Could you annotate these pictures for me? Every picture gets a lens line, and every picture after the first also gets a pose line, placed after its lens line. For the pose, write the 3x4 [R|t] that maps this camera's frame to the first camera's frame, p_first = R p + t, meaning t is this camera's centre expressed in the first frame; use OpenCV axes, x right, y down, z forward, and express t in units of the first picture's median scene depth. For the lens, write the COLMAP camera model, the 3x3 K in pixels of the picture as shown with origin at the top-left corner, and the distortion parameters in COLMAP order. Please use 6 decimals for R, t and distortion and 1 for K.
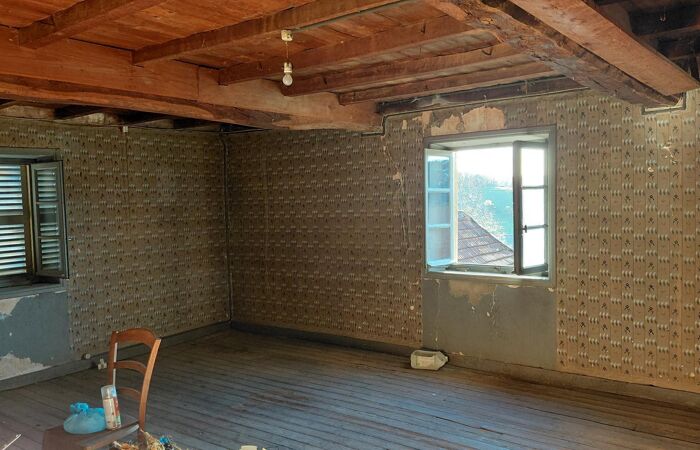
lens RADIAL K [[588.0, 0, 350.0], [0, 588.0, 225.0], [0, 0, 1]] dist [0.156791, -0.309664]
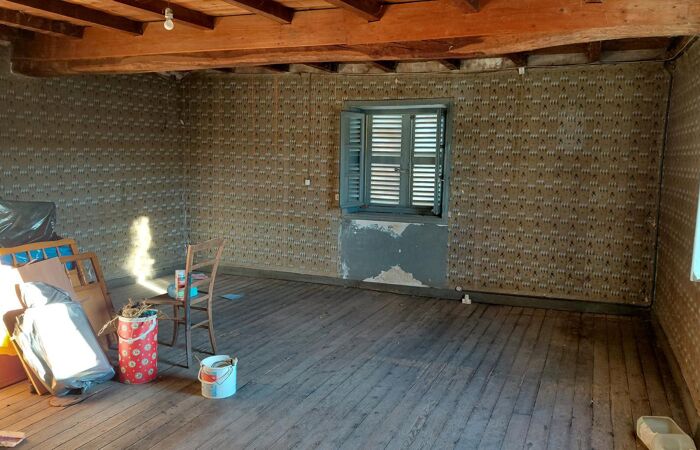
lens RADIAL K [[588.0, 0, 350.0], [0, 588.0, 225.0], [0, 0, 1]] dist [0.156791, -0.309664]
pose [[0.262190, 0.147960, -0.953606, 0.559046], [-0.069134, 0.988517, 0.134368, -0.029531], [0.962537, 0.030697, 0.269408, 0.545826]]
